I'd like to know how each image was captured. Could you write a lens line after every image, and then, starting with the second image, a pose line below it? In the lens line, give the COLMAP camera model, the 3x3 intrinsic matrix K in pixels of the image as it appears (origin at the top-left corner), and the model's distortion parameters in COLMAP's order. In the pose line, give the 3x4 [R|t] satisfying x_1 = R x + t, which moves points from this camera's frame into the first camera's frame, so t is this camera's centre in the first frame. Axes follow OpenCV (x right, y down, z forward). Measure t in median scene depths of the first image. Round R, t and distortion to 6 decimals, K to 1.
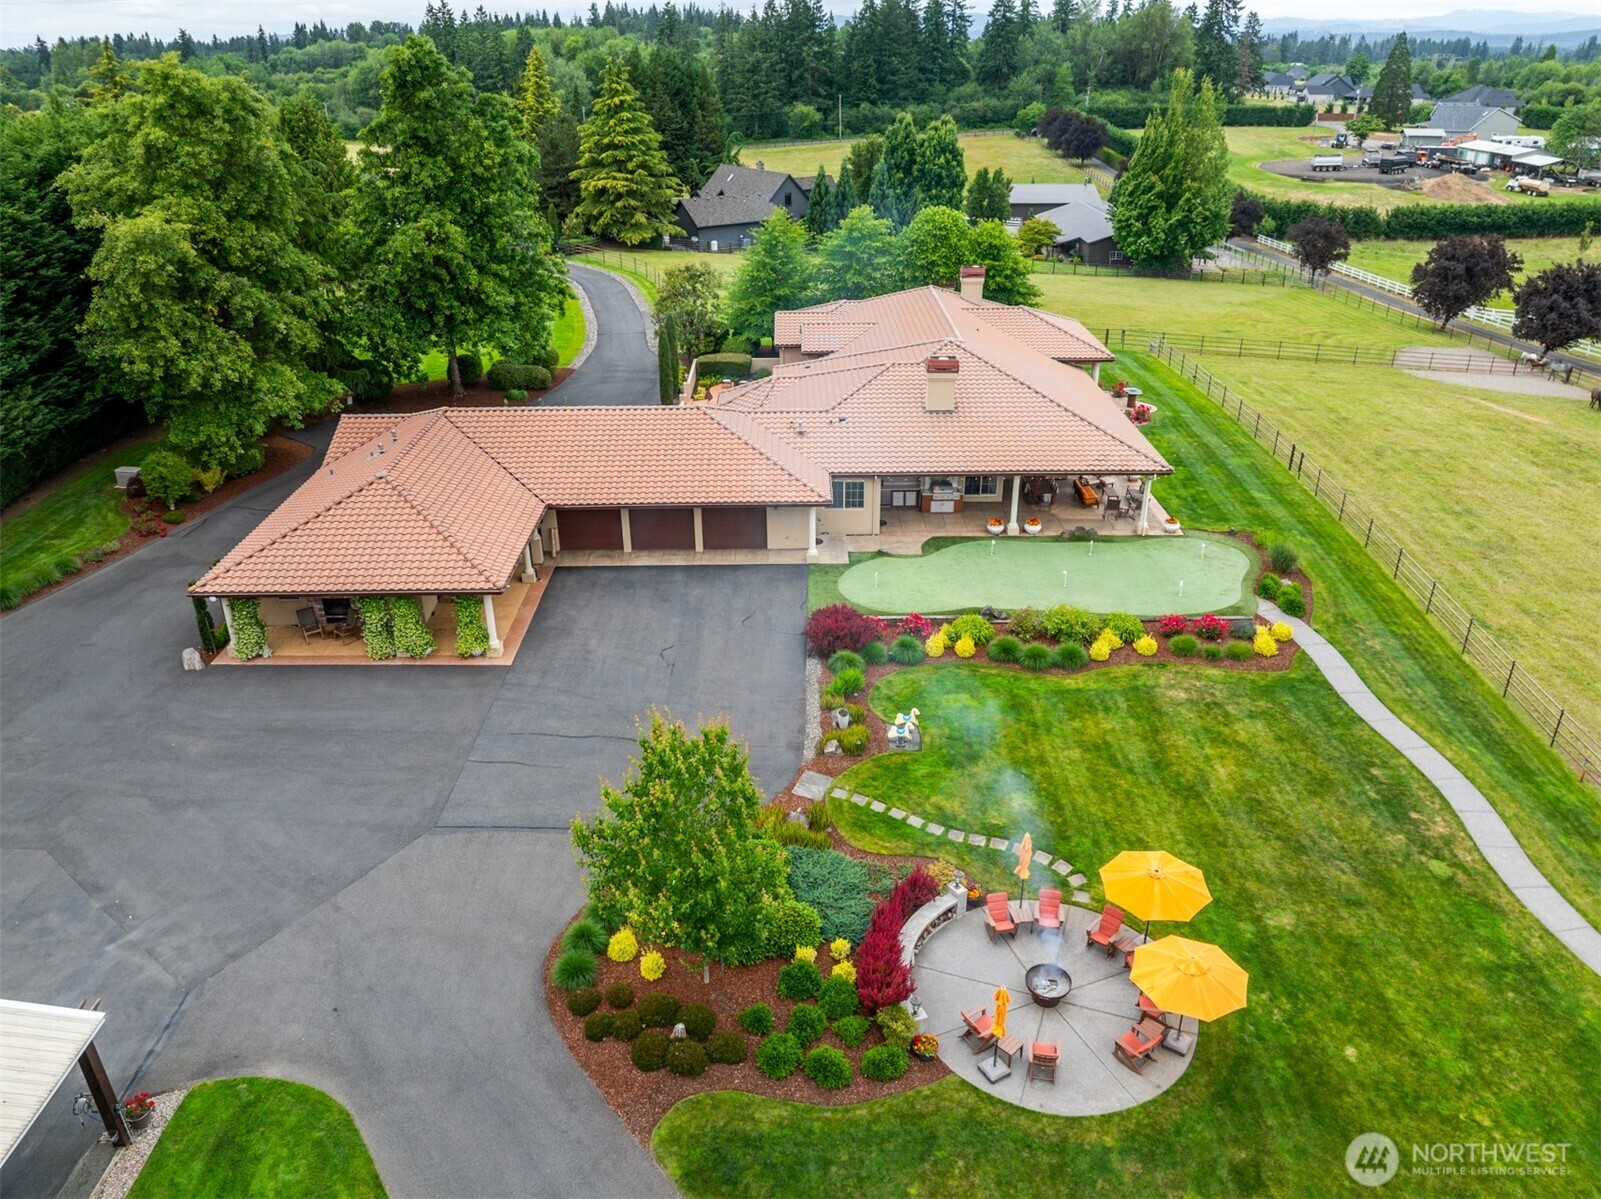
lens RADIAL K [[1140.8, 0, 800.5], [0, 1140.8, 599.5], [0, 0, 1]] dist [-0.042699, 0.007341]
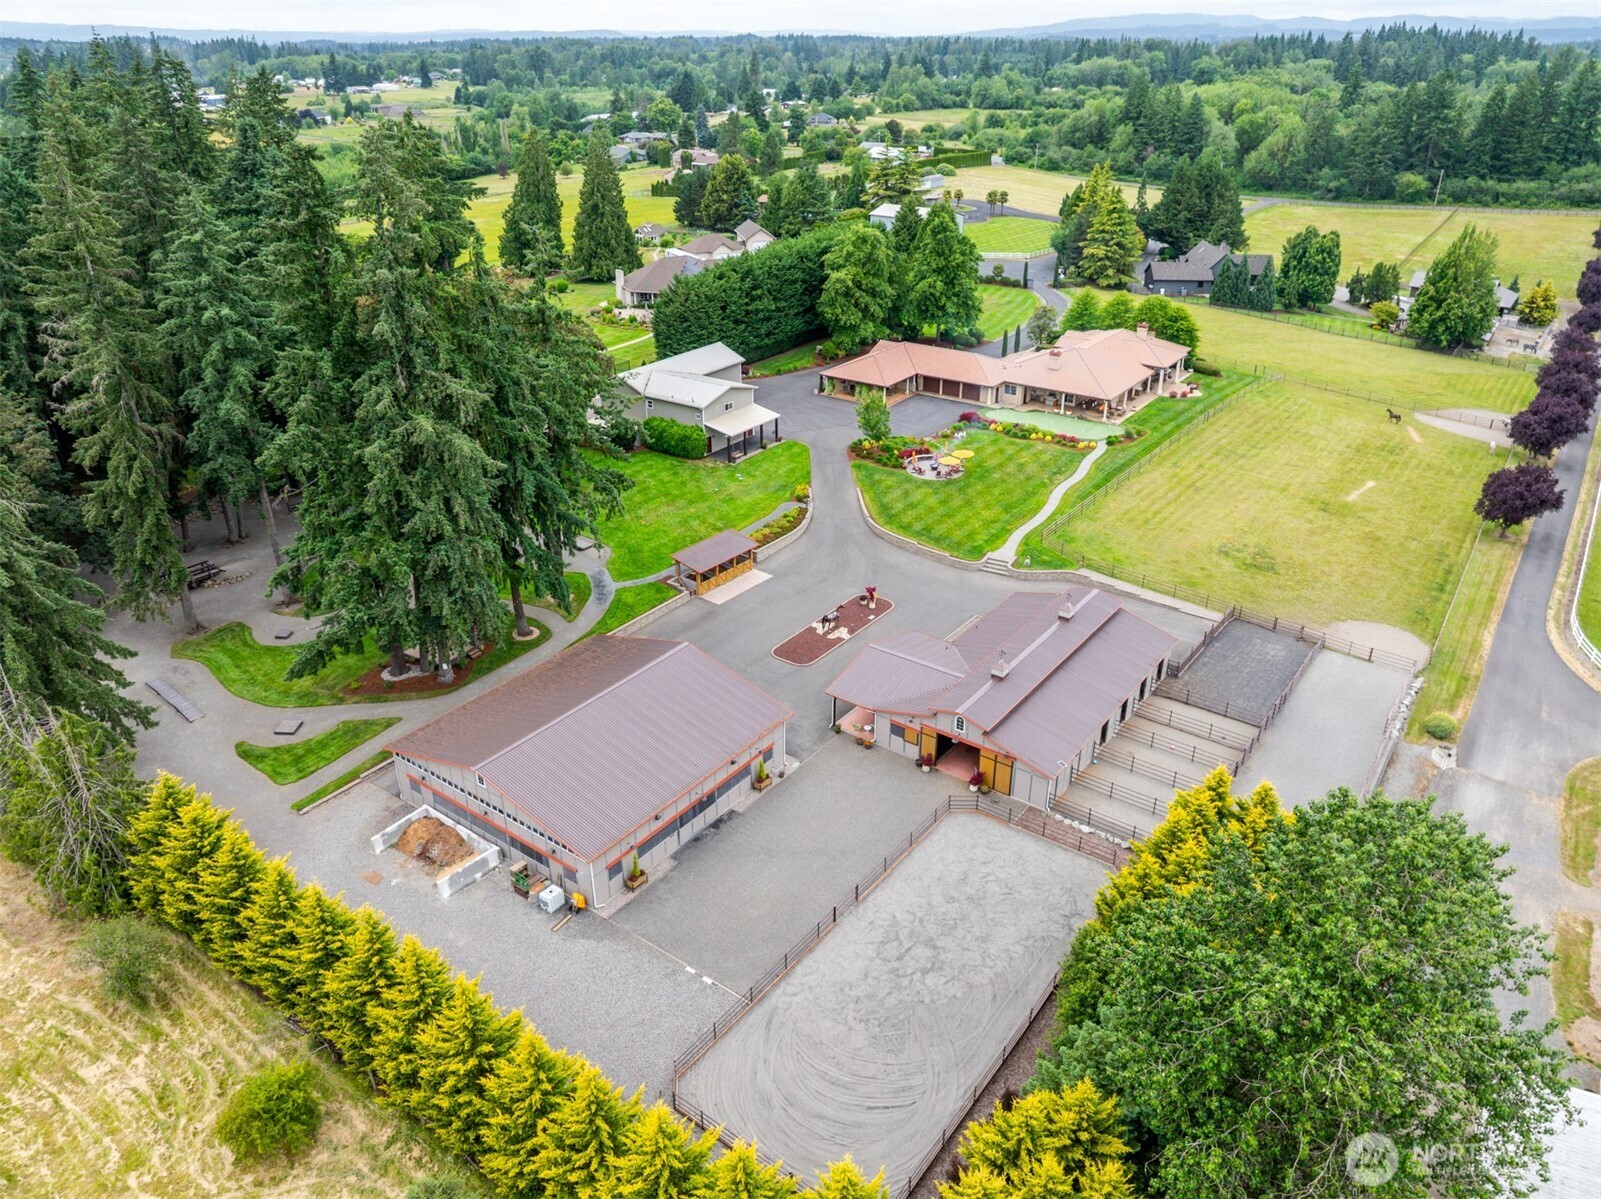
lens RADIAL K [[1140.8, 0, 800.5], [0, 1140.8, 599.5], [0, 0, 1]] dist [-0.042699, 0.007341]
pose [[0.809964, 0.267550, -0.521896, 1.301930], [-0.260540, 0.961397, 0.088511, 0.320103], [0.525430, 0.064284, 0.848405, -1.817763]]
